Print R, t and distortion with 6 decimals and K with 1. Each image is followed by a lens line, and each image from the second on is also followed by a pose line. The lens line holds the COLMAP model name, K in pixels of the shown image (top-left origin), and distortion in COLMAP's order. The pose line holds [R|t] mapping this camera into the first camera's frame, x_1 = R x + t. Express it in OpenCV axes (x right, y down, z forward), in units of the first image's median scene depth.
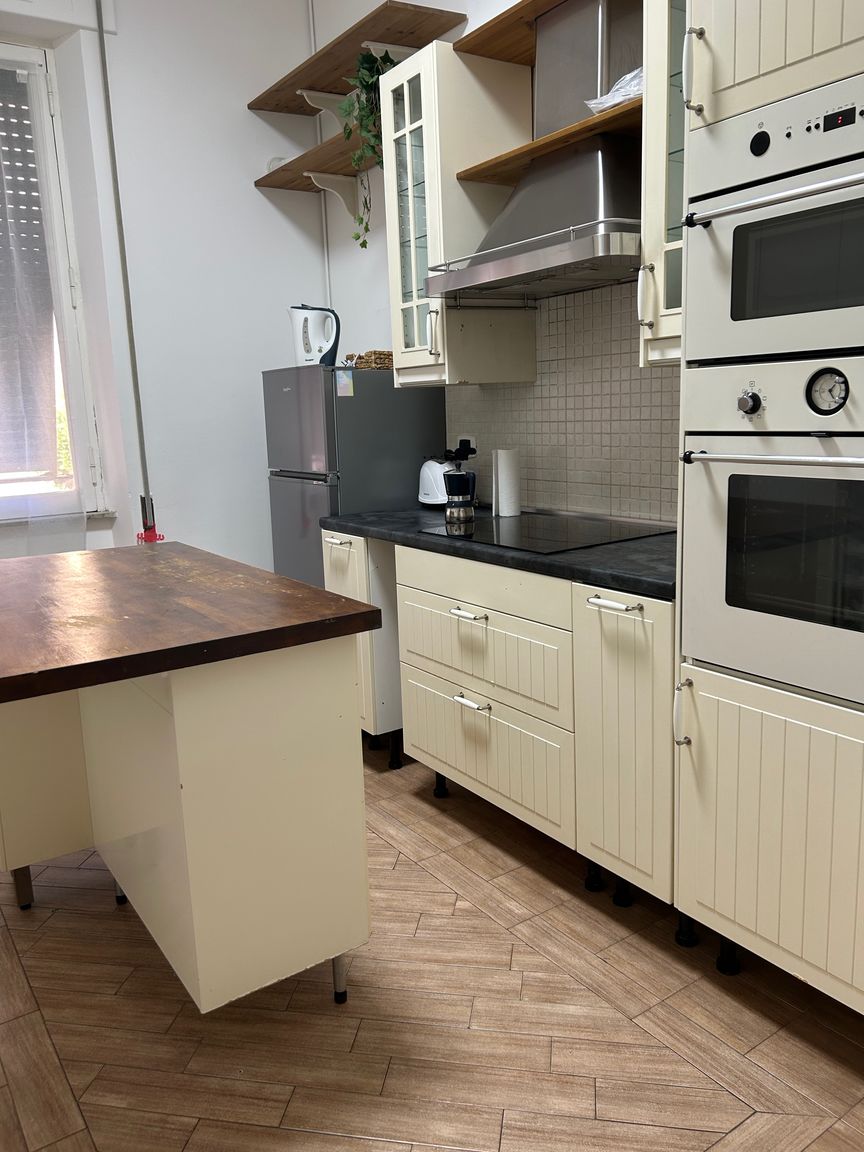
lens RADIAL K [[892.6, 0, 430.7], [0, 892.6, 571.8], [0, 0, 1]] dist [0.032227, -0.014251]
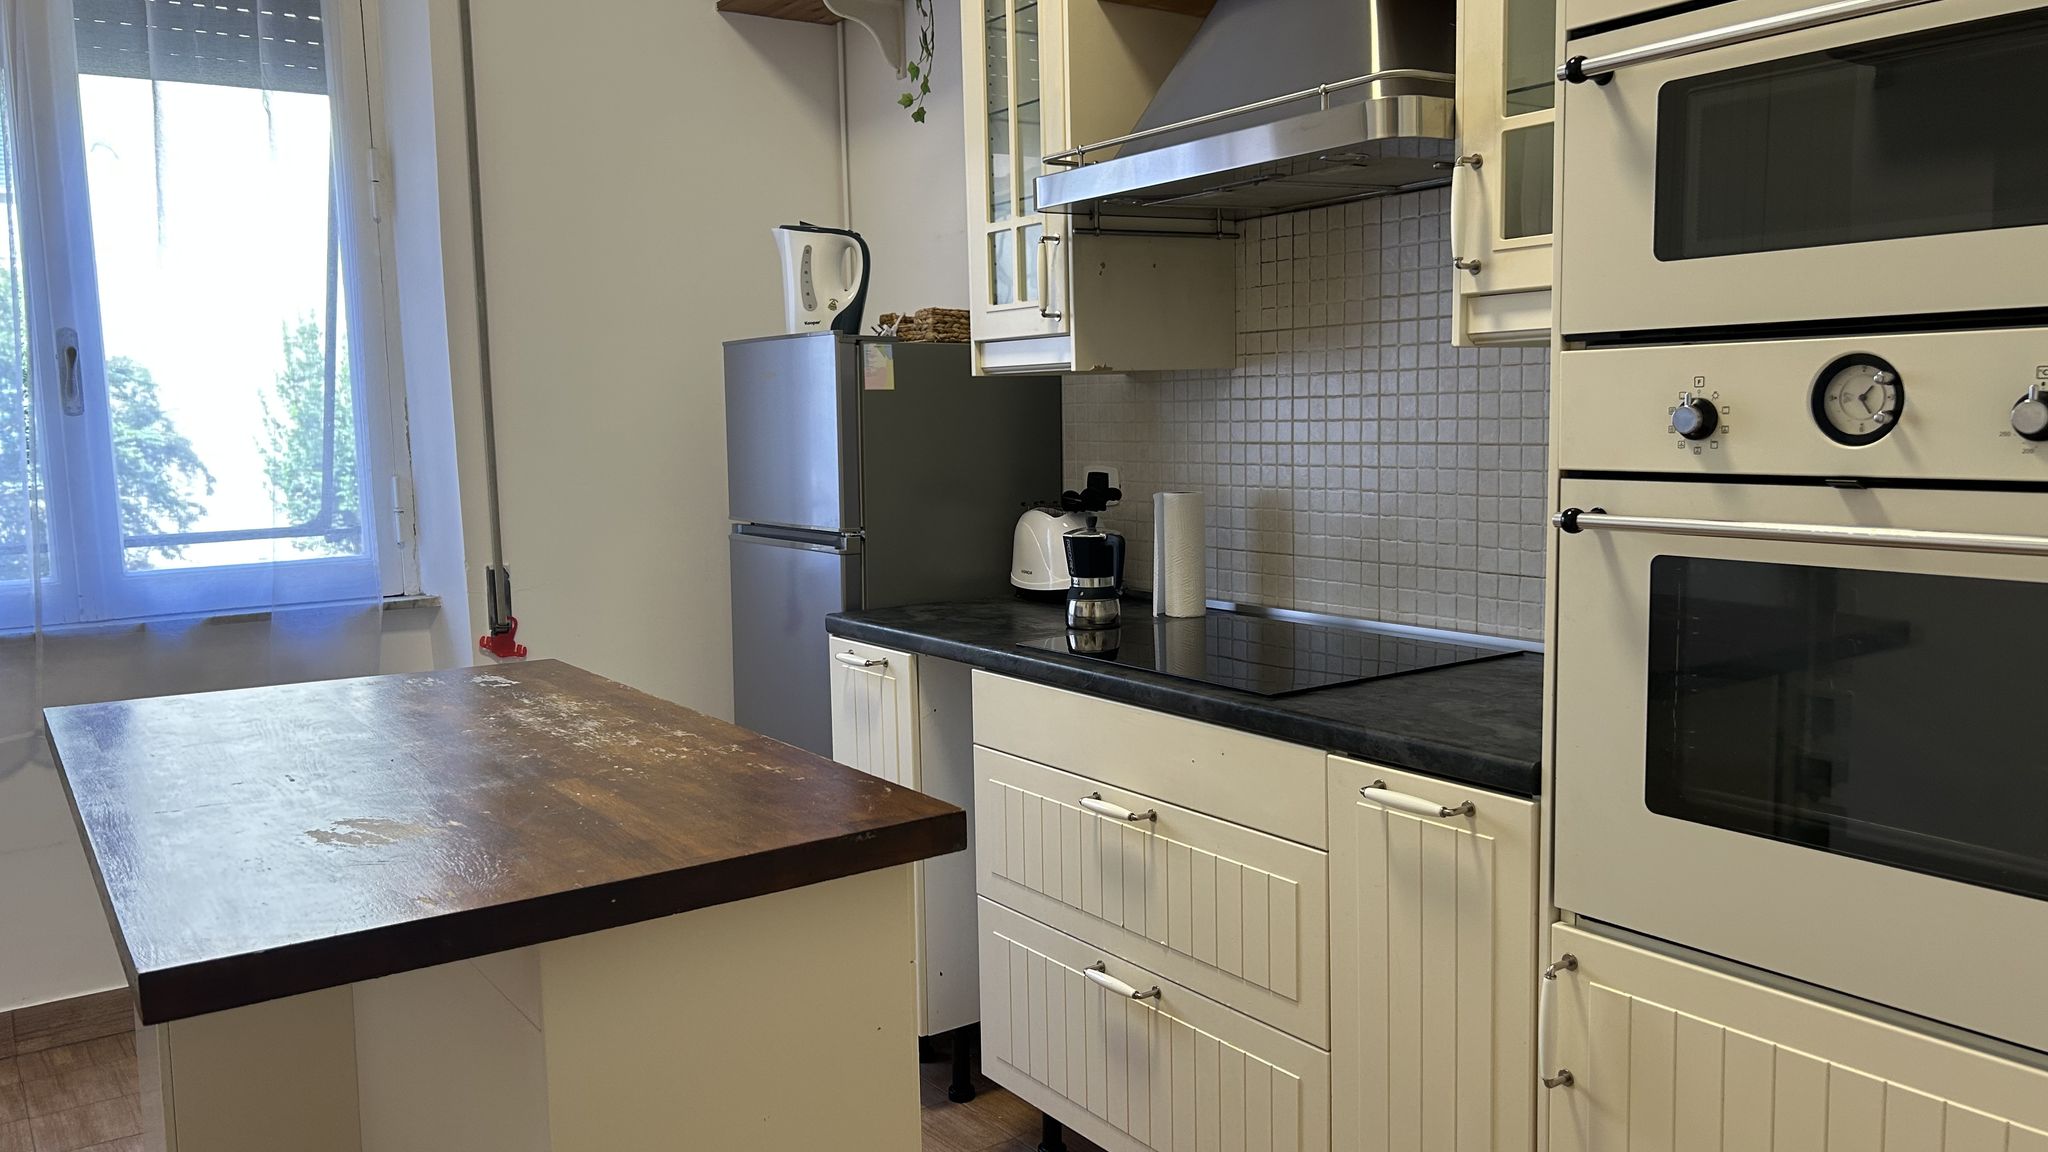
lens RADIAL K [[1555.2, 0, 1025.2], [0, 1555.2, 573.5], [0, 0, 1]] dist [0.047064, -0.044955]
pose [[0.999665, 0.012852, 0.022460, -0.036097], [-0.011115, 0.997059, -0.075833, -0.021528], [-0.023368, 0.075558, 0.996868, 0.095783]]
